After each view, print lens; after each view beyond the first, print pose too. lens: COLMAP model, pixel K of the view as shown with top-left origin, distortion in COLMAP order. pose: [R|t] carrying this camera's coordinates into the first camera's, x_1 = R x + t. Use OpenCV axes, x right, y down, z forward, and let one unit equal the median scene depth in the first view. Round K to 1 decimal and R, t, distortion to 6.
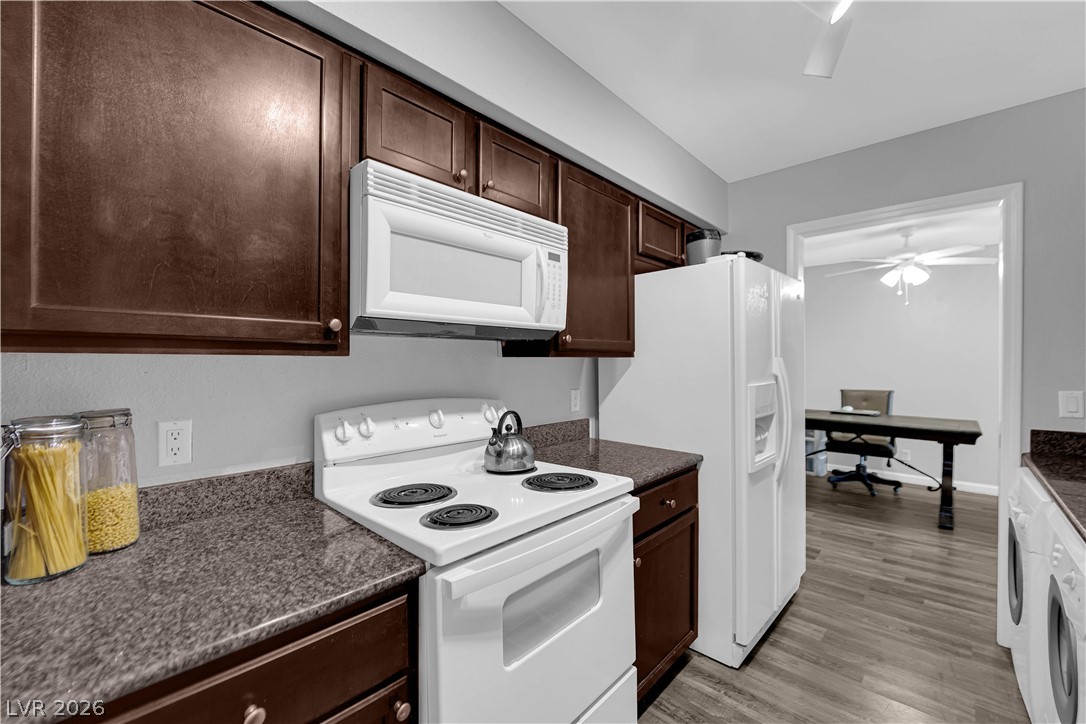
lens RADIAL K [[439.9, 0, 542.1], [0, 439.9, 362.5], [0, 0, 1]] dist [-0.013187, -0.000112]
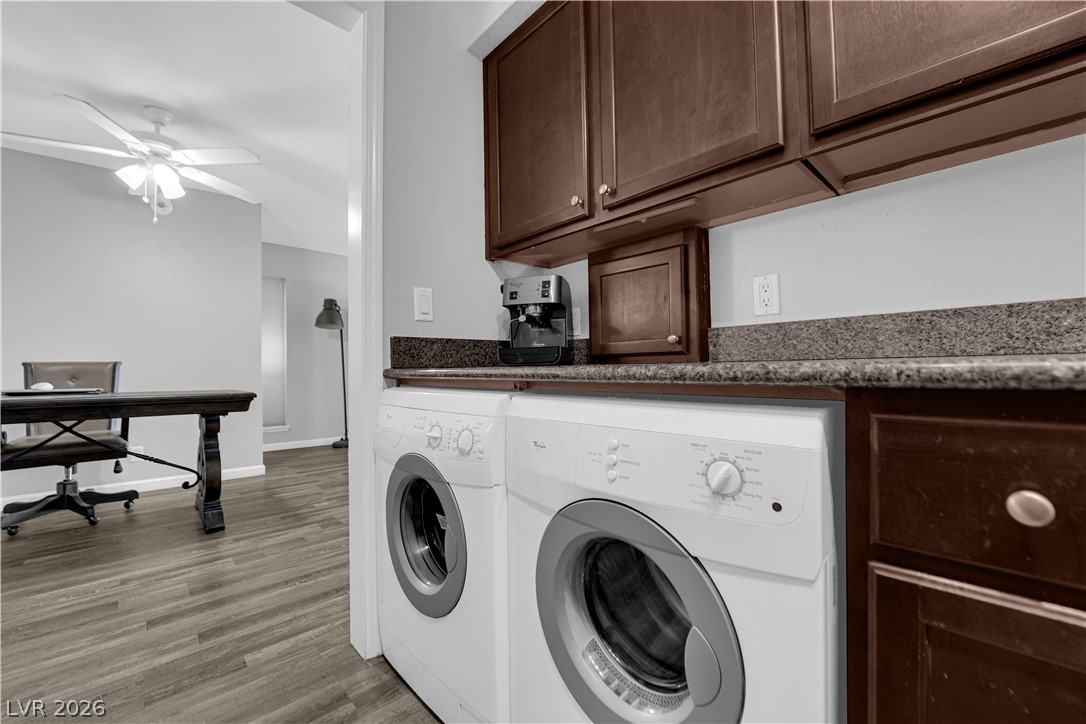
lens RADIAL K [[439.9, 0, 539.5], [0, 439.9, 363.7], [0, 0, 1]] dist [-0.013187, -0.000112]
pose [[0.069649, 0.023463, 0.997296, 0.213652], [0.016247, 0.999564, -0.024651, 0.117895], [-0.997439, 0.017920, 0.069238, 0.368183]]
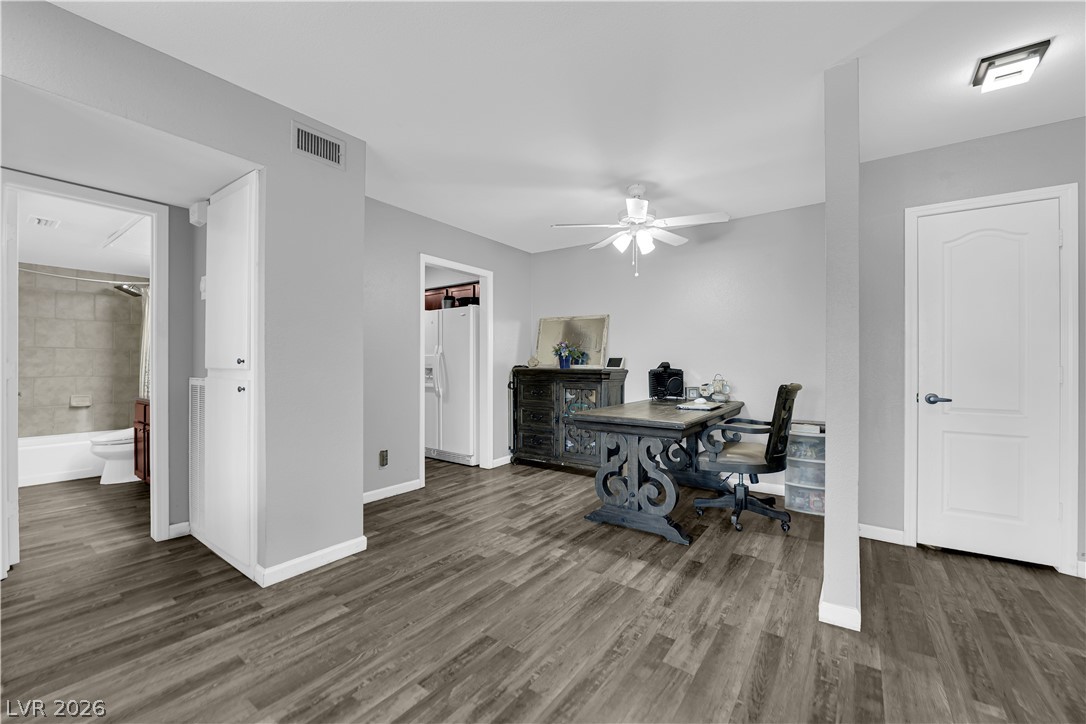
lens RADIAL K [[439.9, 0, 544.3], [0, 439.9, 361.5], [0, 0, 1]] dist [-0.013187, -0.000112]
pose [[0.136346, 0.006353, -0.990641, 1.709736], [-0.009274, 0.999944, 0.005136, 0.038399], [0.990618, 0.008487, 0.136398, 0.712372]]
